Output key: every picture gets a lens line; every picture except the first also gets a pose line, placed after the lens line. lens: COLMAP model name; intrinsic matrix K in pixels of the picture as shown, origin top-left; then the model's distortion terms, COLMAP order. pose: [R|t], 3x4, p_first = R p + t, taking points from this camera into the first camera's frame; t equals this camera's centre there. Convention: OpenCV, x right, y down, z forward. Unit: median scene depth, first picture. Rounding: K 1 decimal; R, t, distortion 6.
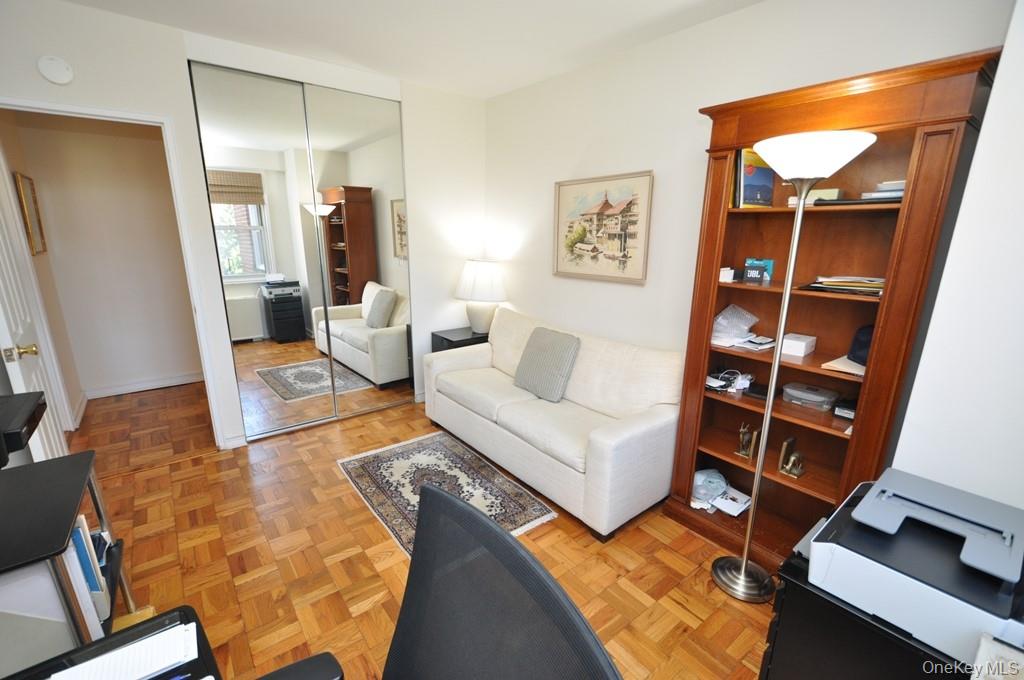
lens RADIAL K [[445.1, 0, 509.5], [0, 445.1, 344.2], [0, 0, 1]] dist [0.016992, -0.000021]
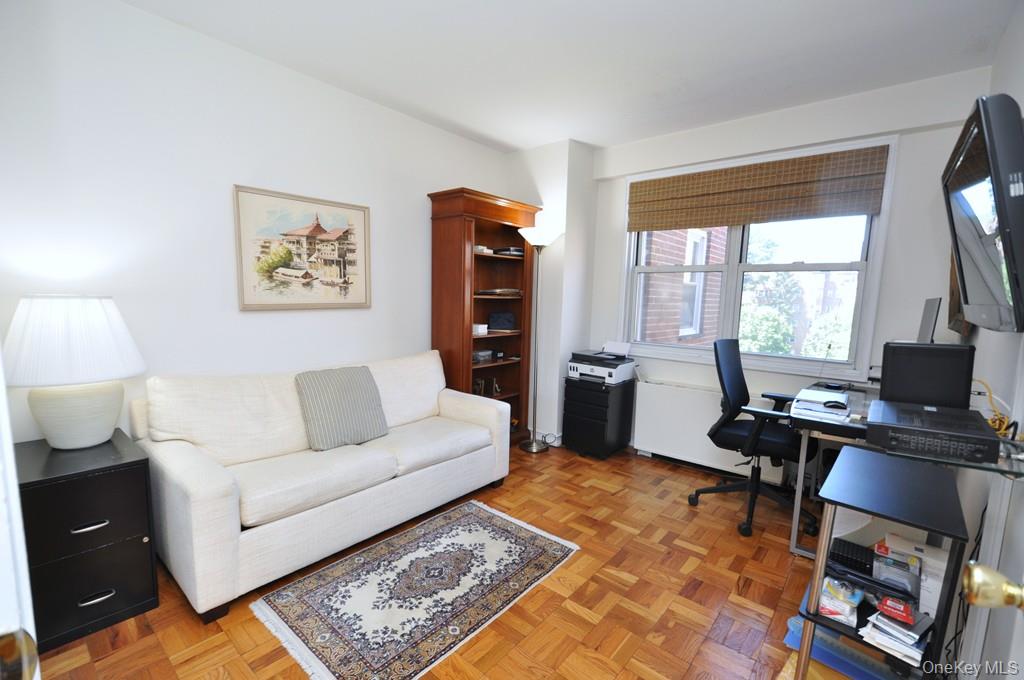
lens RADIAL K [[445.1, 0, 509.2], [0, 445.1, 346.2], [0, 0, 1]] dist [0.016992, -0.000021]
pose [[-0.193131, -0.128742, 0.972690, -0.825740], [0.222491, 0.959784, 0.171210, -0.148707], [-0.955614, 0.249481, -0.156720, 0.839126]]
